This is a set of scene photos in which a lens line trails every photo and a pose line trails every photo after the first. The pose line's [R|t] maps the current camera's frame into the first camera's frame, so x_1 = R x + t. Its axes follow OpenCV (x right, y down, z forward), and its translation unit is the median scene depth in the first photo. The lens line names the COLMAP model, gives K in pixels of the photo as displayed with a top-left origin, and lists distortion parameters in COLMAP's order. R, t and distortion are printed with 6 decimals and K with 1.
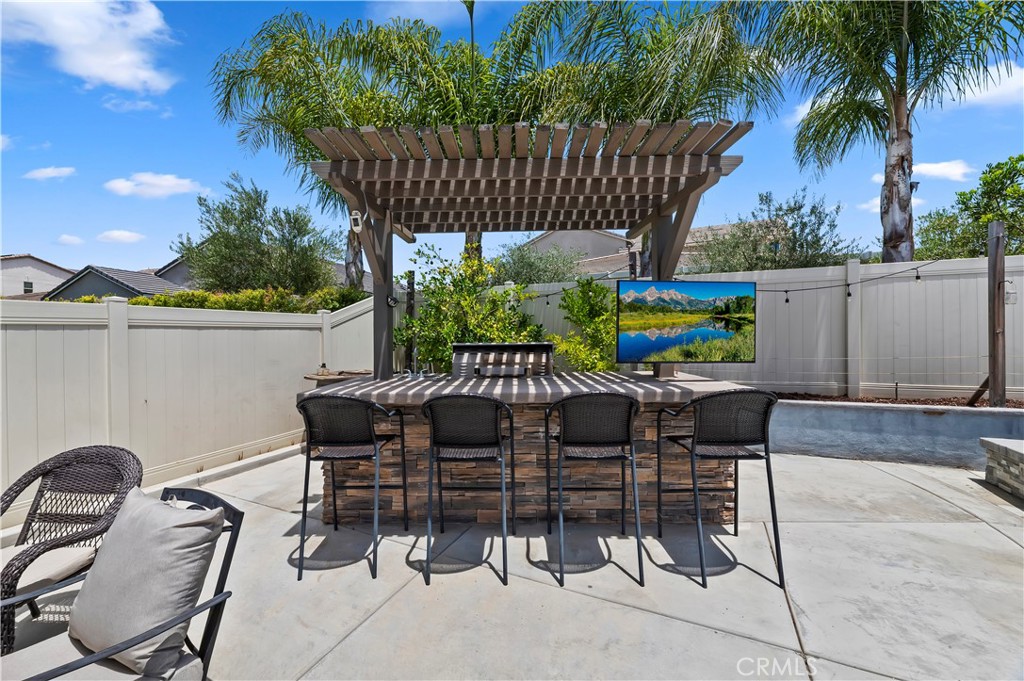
lens RADIAL K [[408.5, 0, 507.4], [0, 408.5, 340.0], [0, 0, 1]] dist [-0.001189, 0.000070]
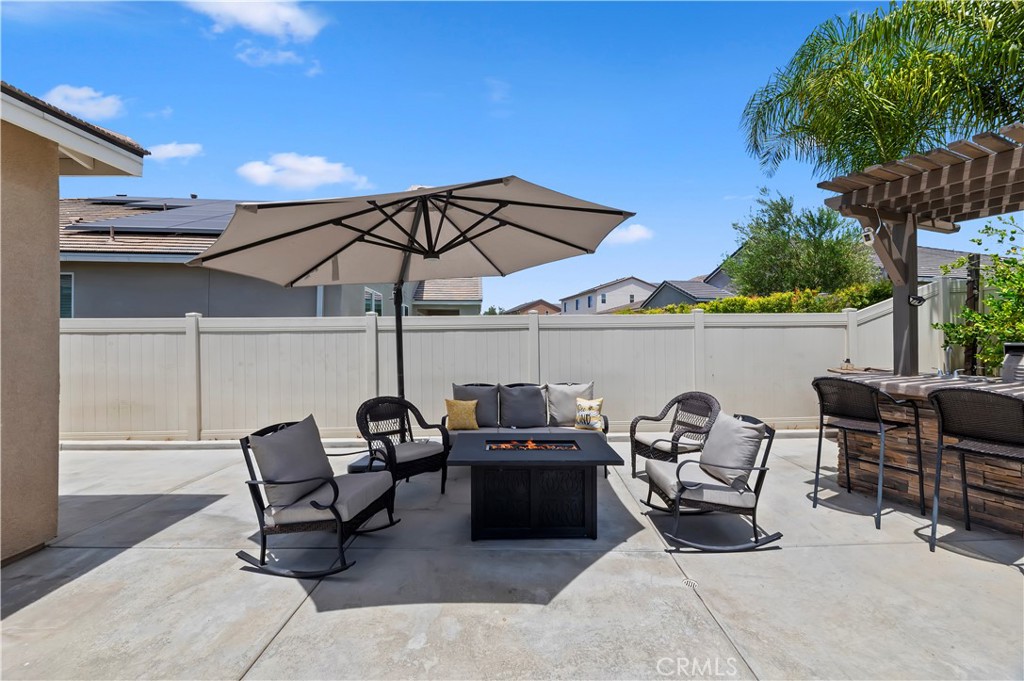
lens RADIAL K [[408.5, 0, 532.3], [0, 408.5, 323.3], [0, 0, 1]] dist [0.000350, 0.000152]
pose [[0.446548, -0.015775, -0.894620, 0.257602], [-0.010851, 0.999676, -0.023043, -0.004135], [0.894694, 0.019998, 0.446232, -0.401515]]
